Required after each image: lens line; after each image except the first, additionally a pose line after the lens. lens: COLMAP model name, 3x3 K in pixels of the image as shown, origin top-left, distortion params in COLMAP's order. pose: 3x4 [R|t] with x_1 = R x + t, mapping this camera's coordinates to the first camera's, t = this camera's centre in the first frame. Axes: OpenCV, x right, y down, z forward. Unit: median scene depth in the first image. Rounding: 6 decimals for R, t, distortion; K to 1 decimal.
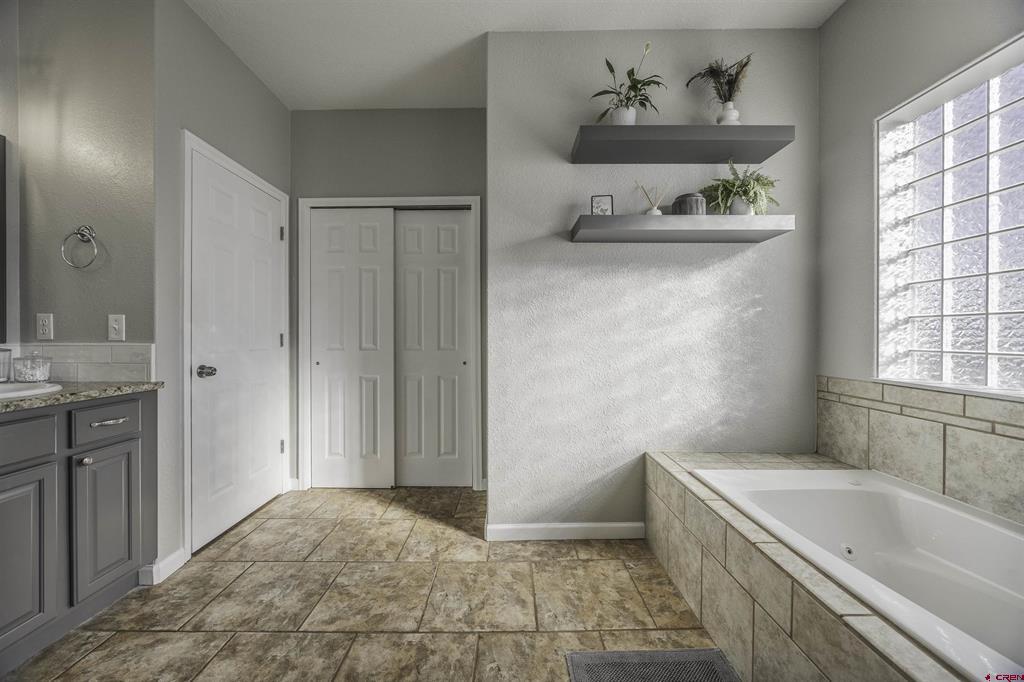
lens RADIAL K [[387.2, 0, 512.0], [0, 387.2, 341.0], [0, 0, 1]] dist [-0.001368, -0.000180]
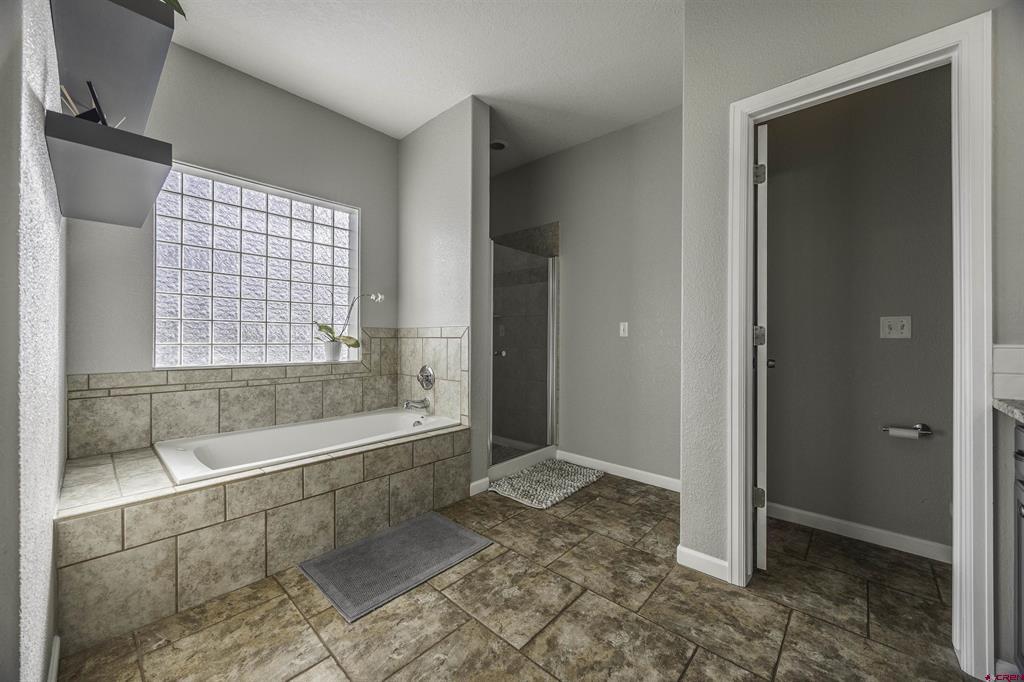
lens RADIAL K [[387.2, 0, 512.0], [0, 387.2, 341.0], [0, 0, 1]] dist [-0.001368, -0.000180]
pose [[-0.742599, -0.005973, 0.669709, -0.756979], [0.003999, 0.999903, 0.013352, 0.000876], [-0.669724, 0.012593, -0.742503, 1.224337]]
